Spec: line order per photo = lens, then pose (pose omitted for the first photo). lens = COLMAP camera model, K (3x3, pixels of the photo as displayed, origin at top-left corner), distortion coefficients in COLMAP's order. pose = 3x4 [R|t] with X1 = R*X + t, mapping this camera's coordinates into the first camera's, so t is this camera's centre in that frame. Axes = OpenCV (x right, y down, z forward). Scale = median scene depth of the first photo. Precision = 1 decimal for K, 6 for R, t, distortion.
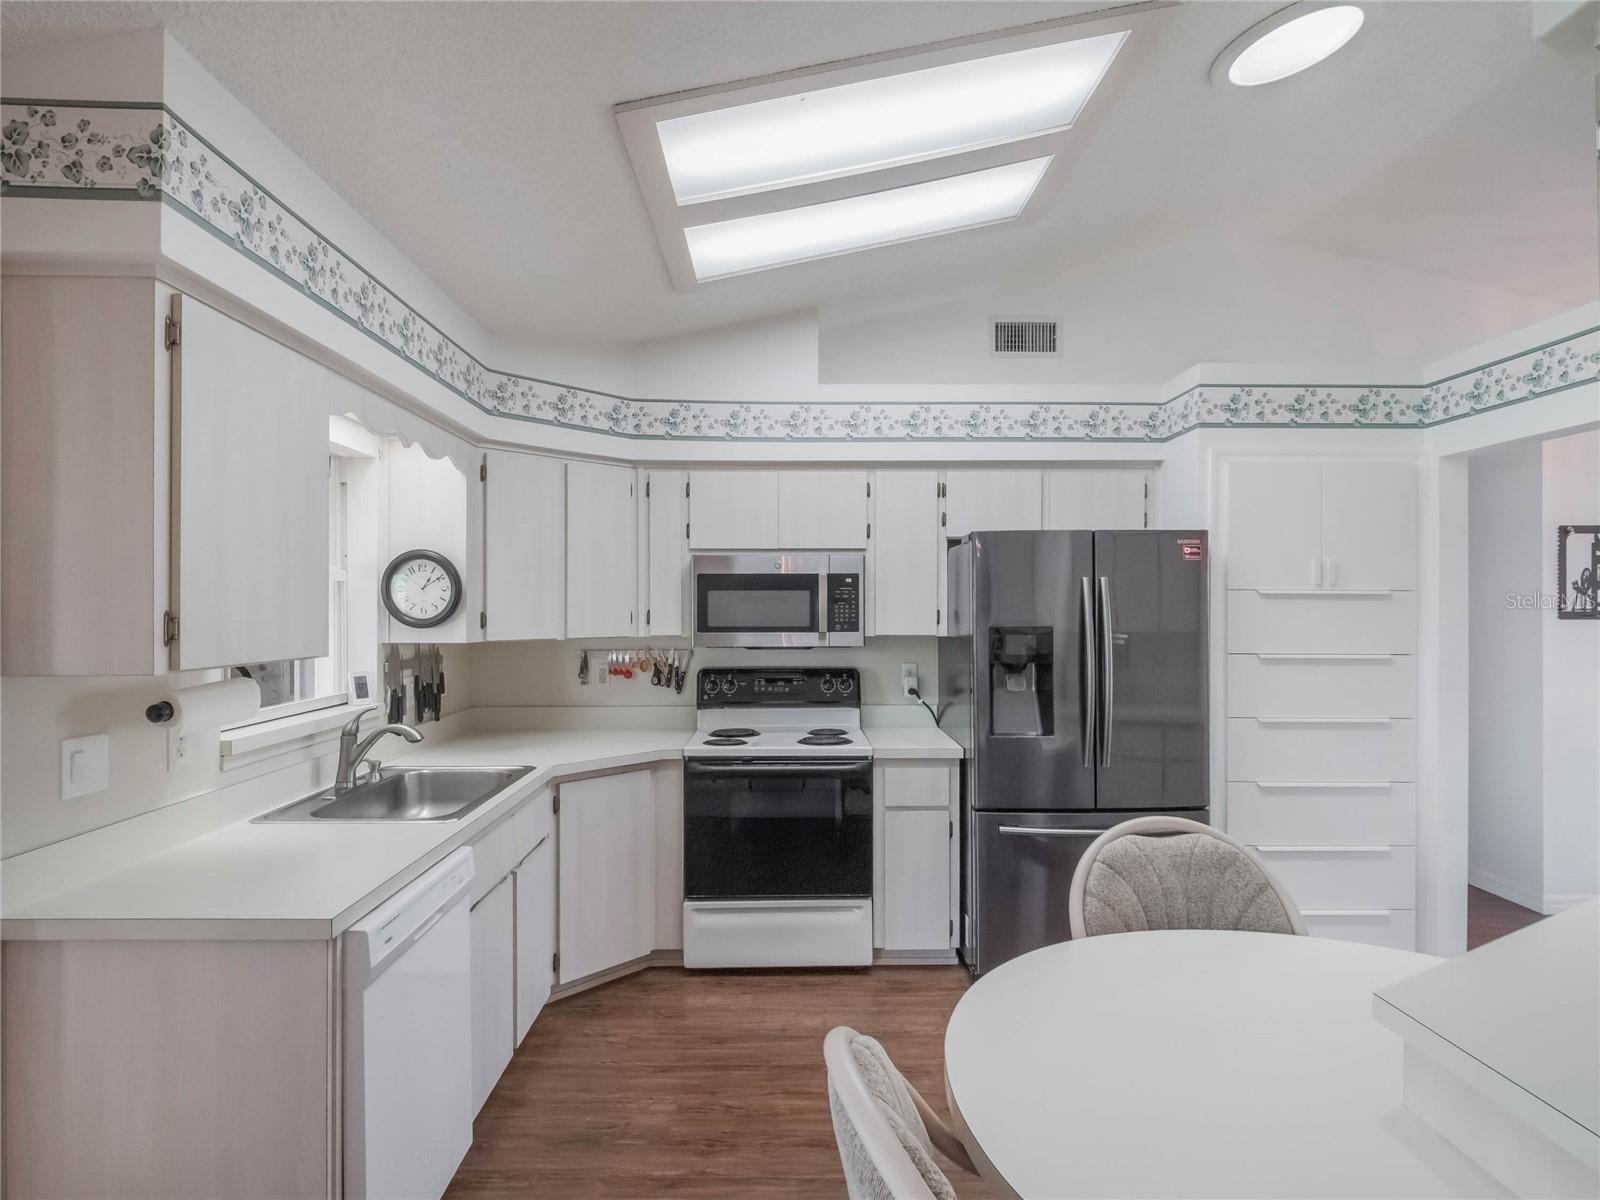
lens RADIAL K [[893.4, 0, 800.0], [0, 893.4, 605.5], [0, 0, 1]] dist [-0.002472, -0.001821]
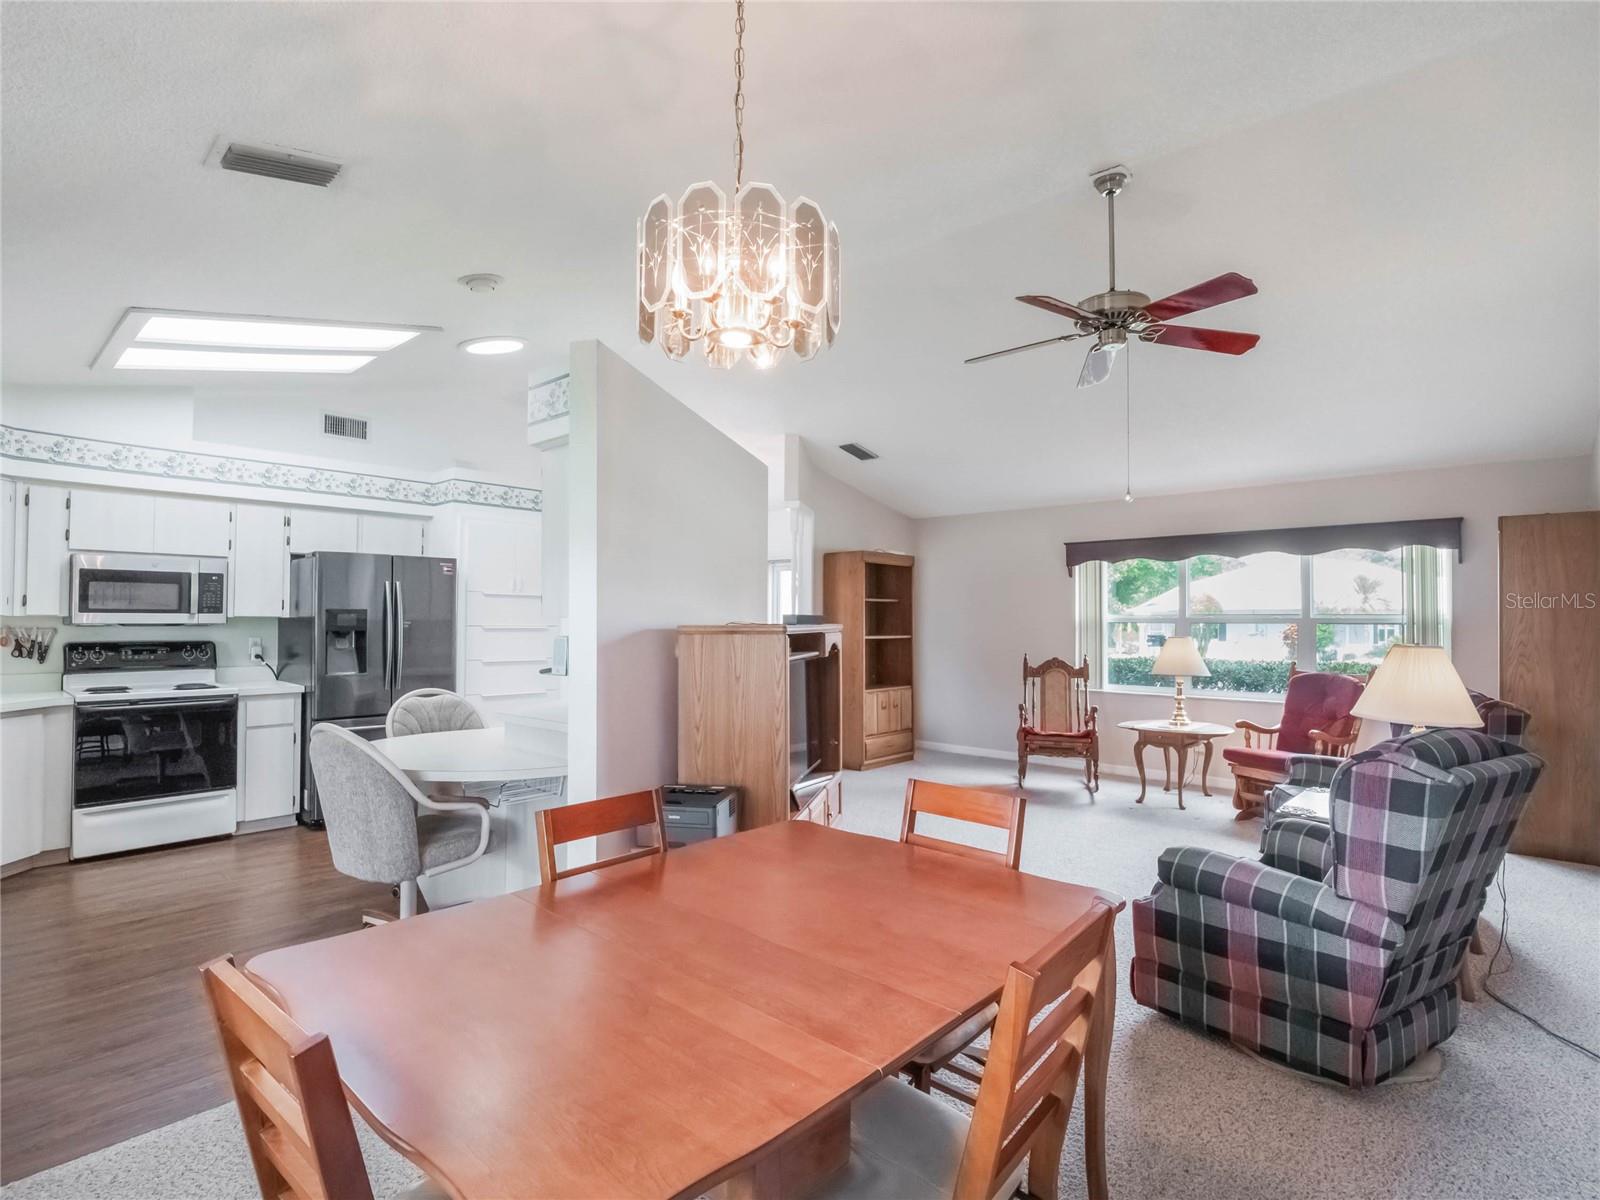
lens RADIAL K [[804.3, 0, 796.6], [0, 804.3, 602.1], [0, 0, 1]] dist [-0.027592, 0.000958]
pose [[0.687863, 0.021139, 0.725532, -0.231991], [-0.006356, 0.999713, -0.023102, 0.035264], [-0.725812, 0.011279, 0.687800, -0.581121]]
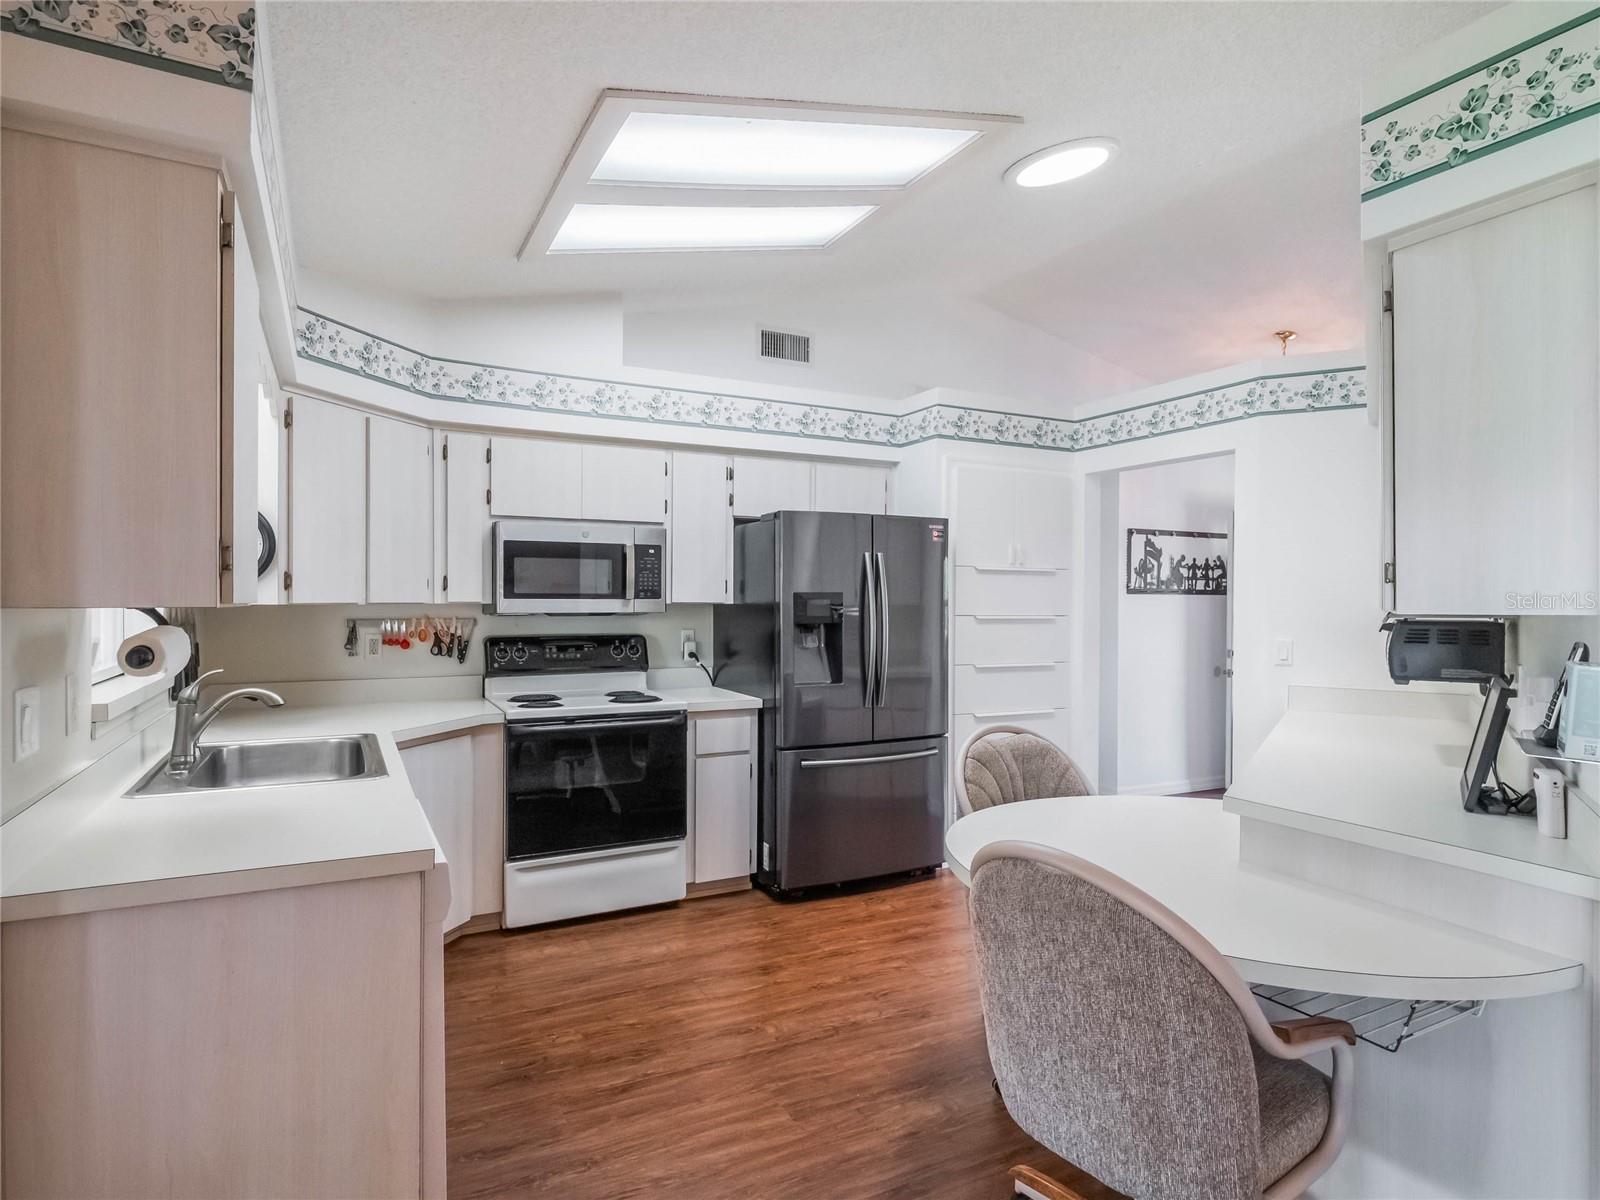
lens RADIAL K [[874.3, 0, 800.6], [0, 874.3, 605.1], [0, 0, 1]] dist [-0.000275, -0.001574]
pose [[0.897522, 0.002880, 0.440961, -0.252563], [-0.006909, 0.999948, 0.007532, 0.028183], [-0.440916, -0.009807, 0.897495, -0.029083]]
